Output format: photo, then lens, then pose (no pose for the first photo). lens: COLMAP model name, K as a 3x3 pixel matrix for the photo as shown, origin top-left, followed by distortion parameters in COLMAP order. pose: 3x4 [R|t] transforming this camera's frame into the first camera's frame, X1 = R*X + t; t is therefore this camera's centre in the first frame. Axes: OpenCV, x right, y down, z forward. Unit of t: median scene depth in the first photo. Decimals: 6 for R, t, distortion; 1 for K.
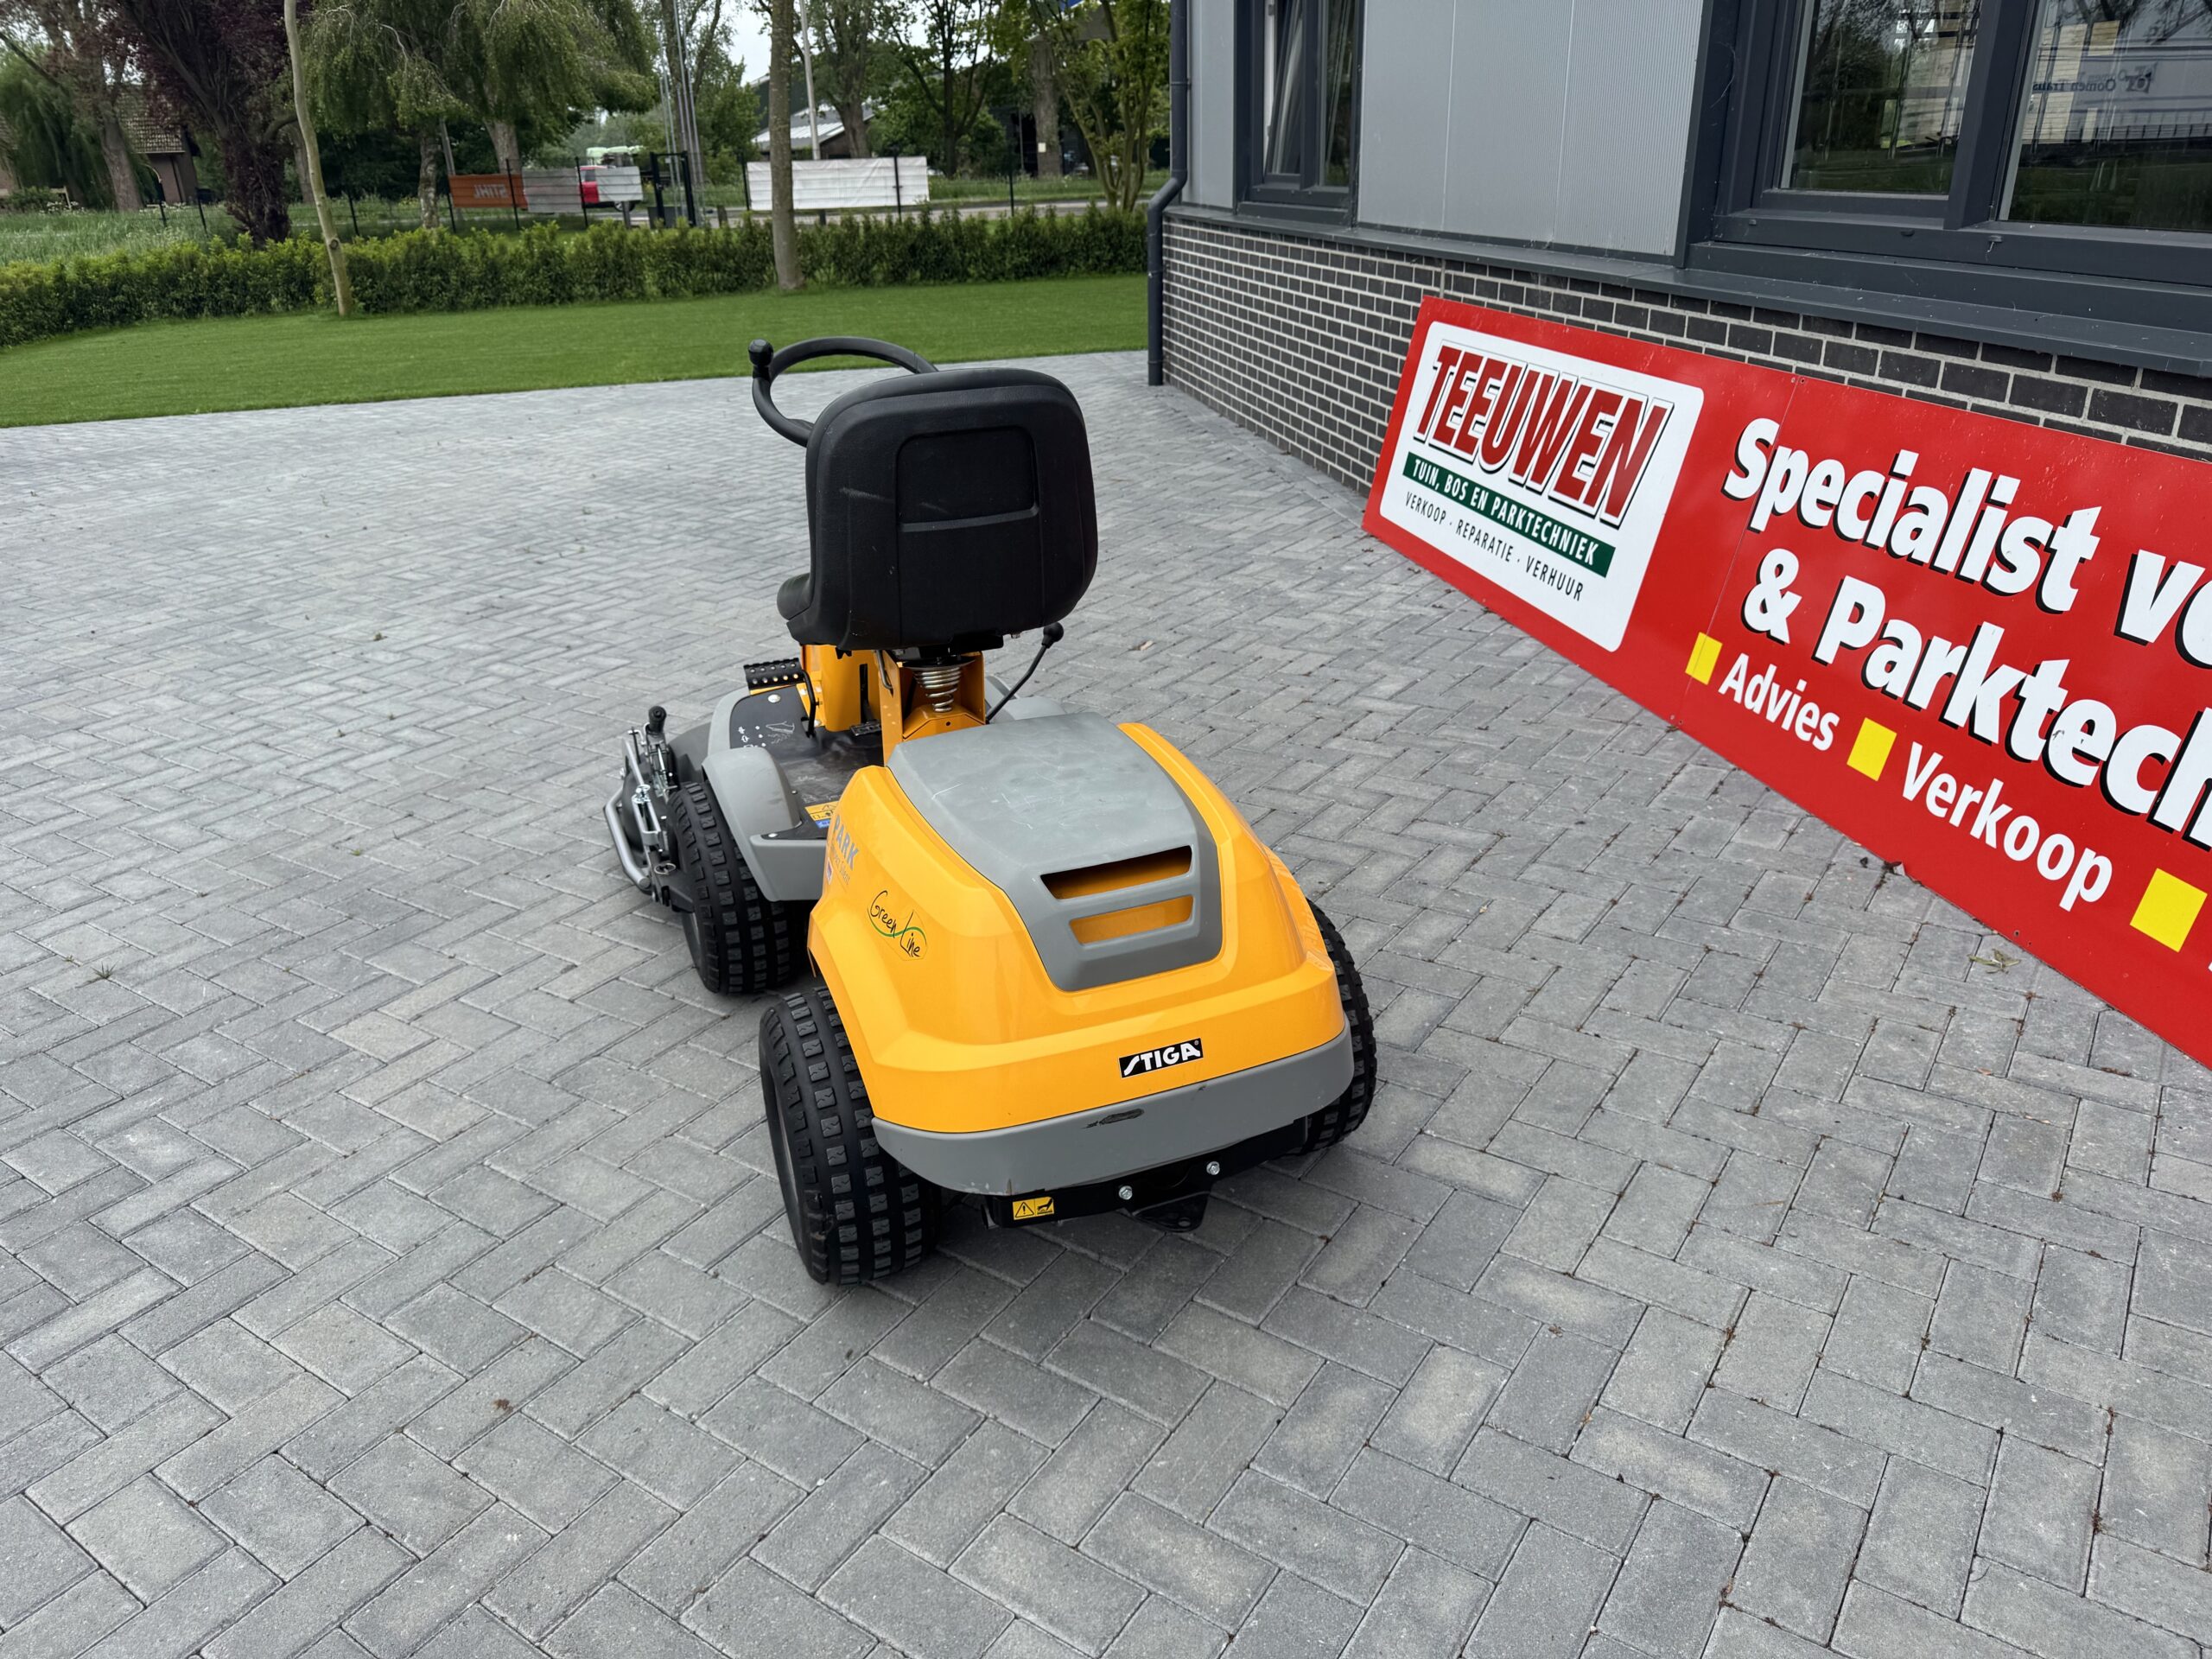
lens RADIAL K [[1565.4, 0, 1101.1], [0, 1565.4, 834.5], [0, 0, 1]] dist [0.021413, -0.024270]
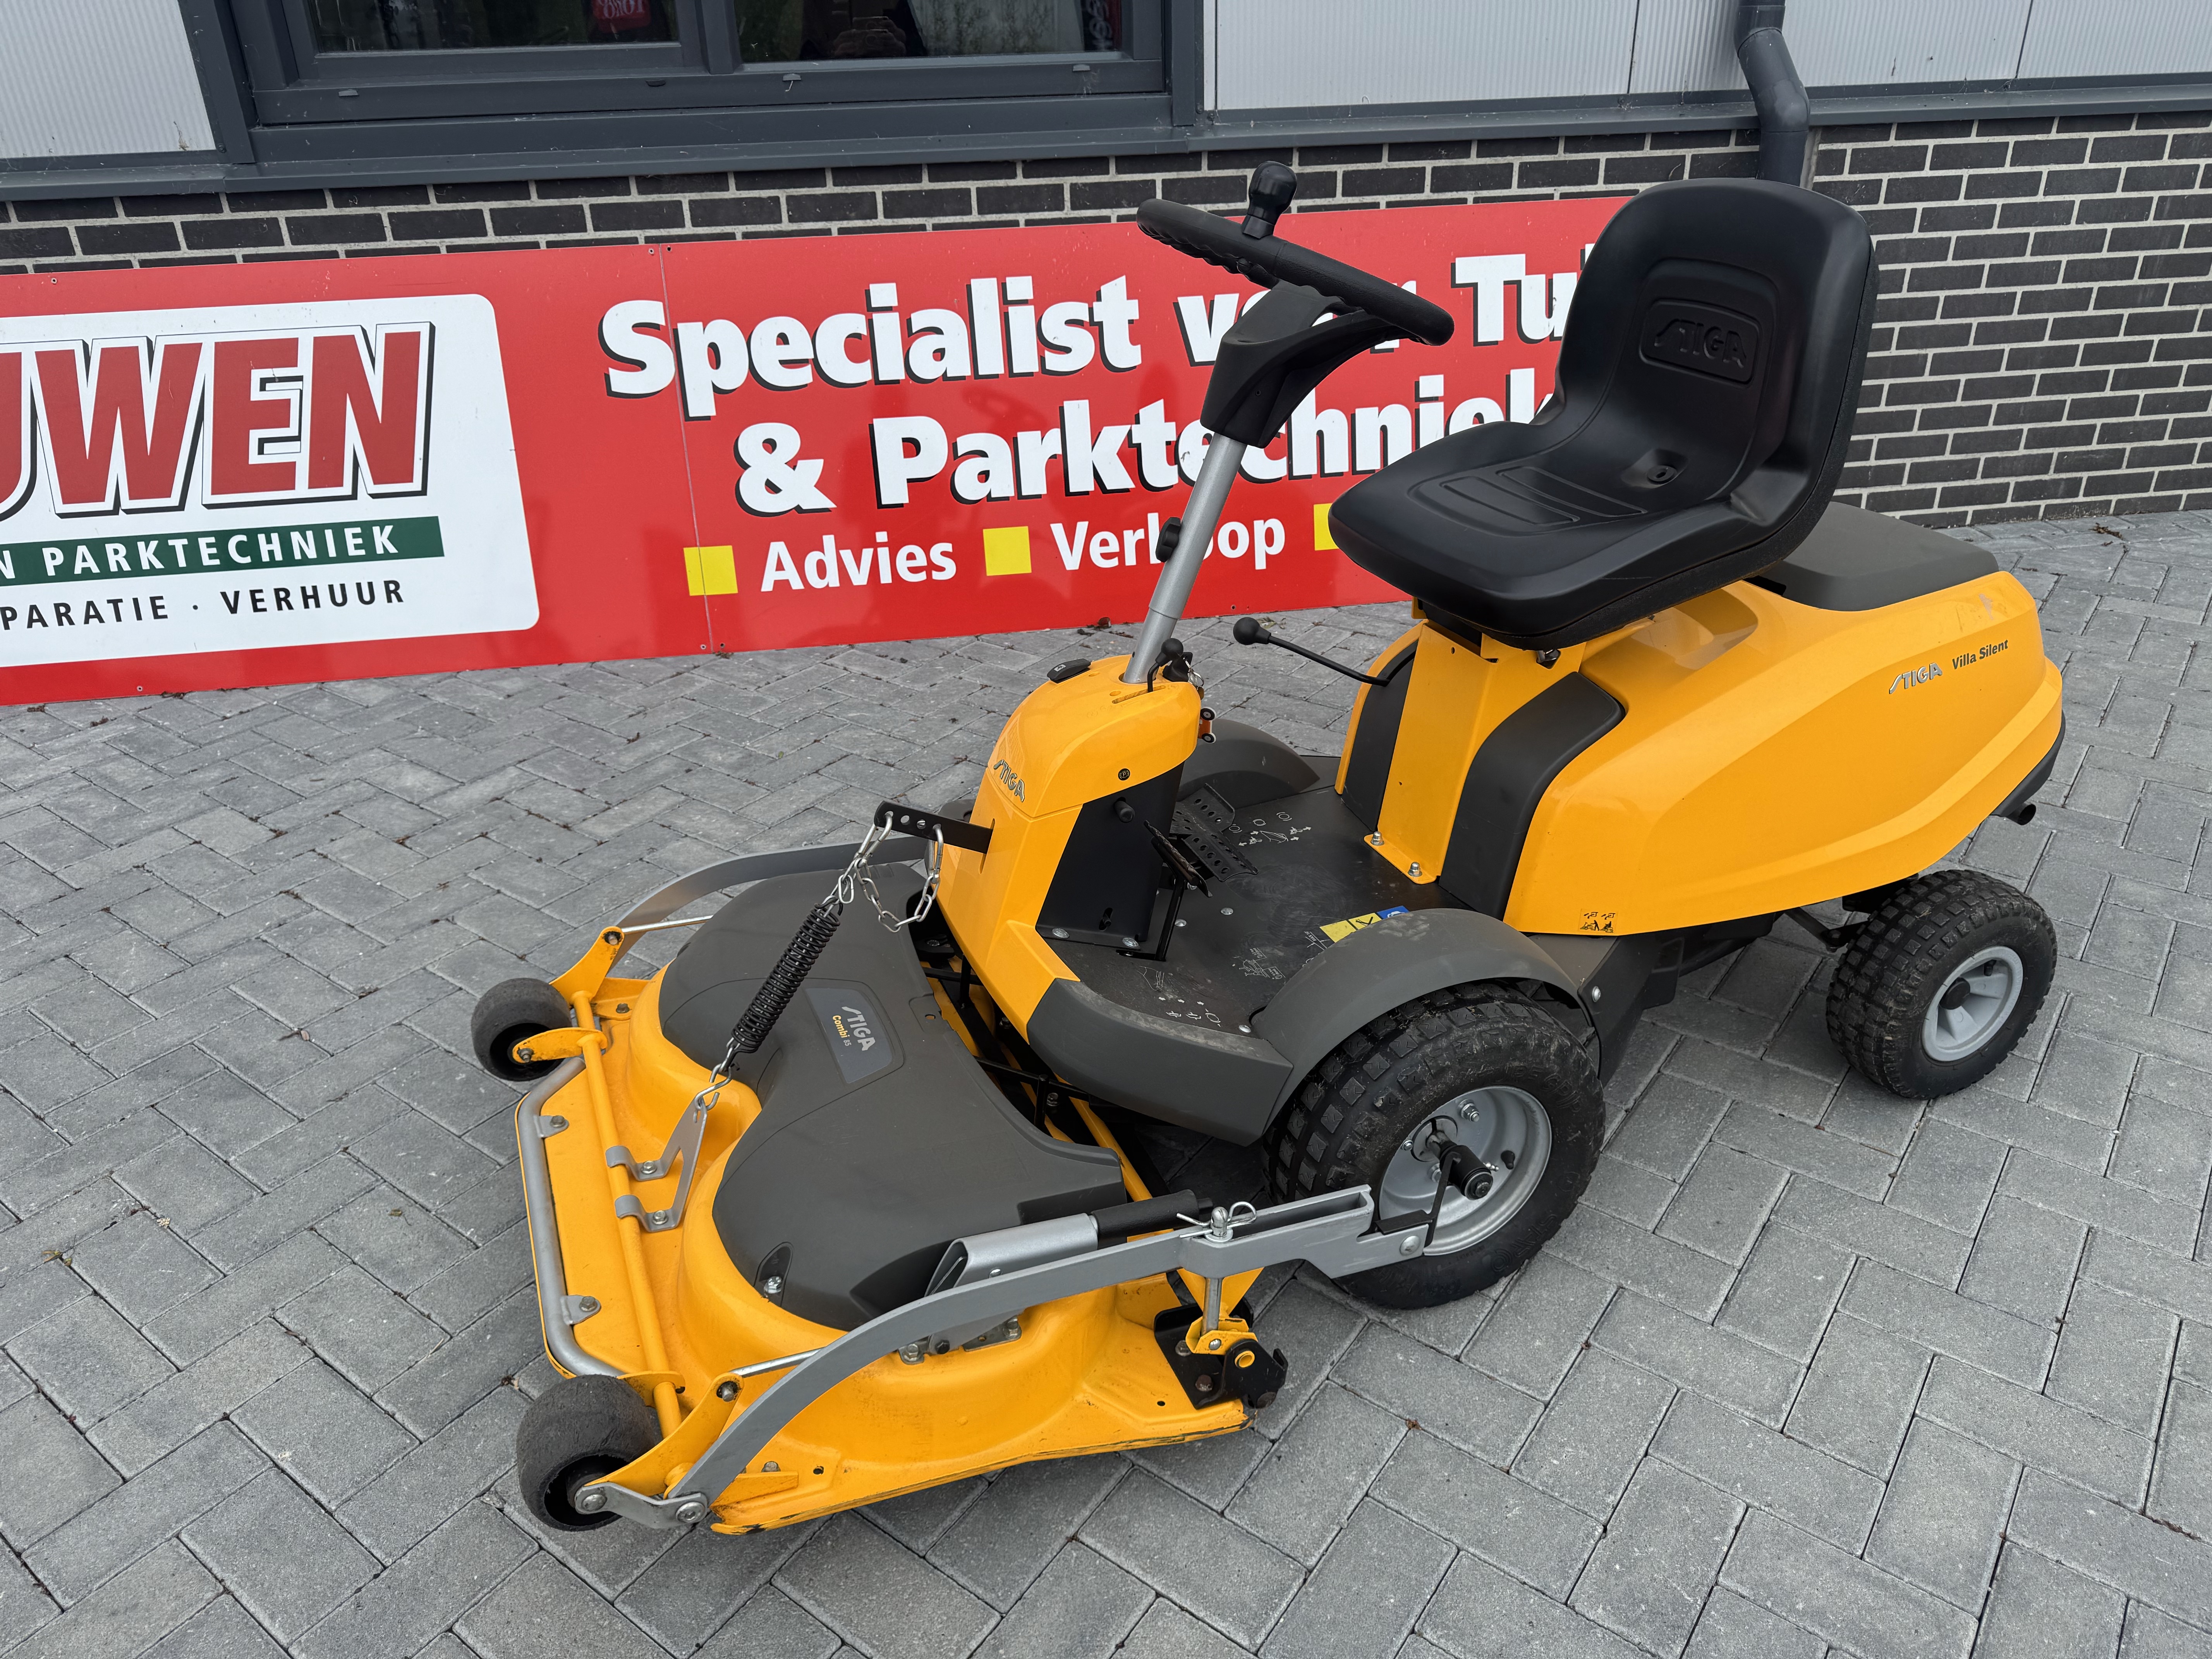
lens RADIAL K [[1595.6, 0, 1116.6], [0, 1595.6, 858.0], [0, 0, 1]] dist [0.097843, -0.143359]
pose [[0.035617, -0.453423, 0.890583, -0.541189], [0.423812, 0.813899, 0.397432, -0.261900], [-0.905050, 0.363284, 0.221155, 0.679745]]
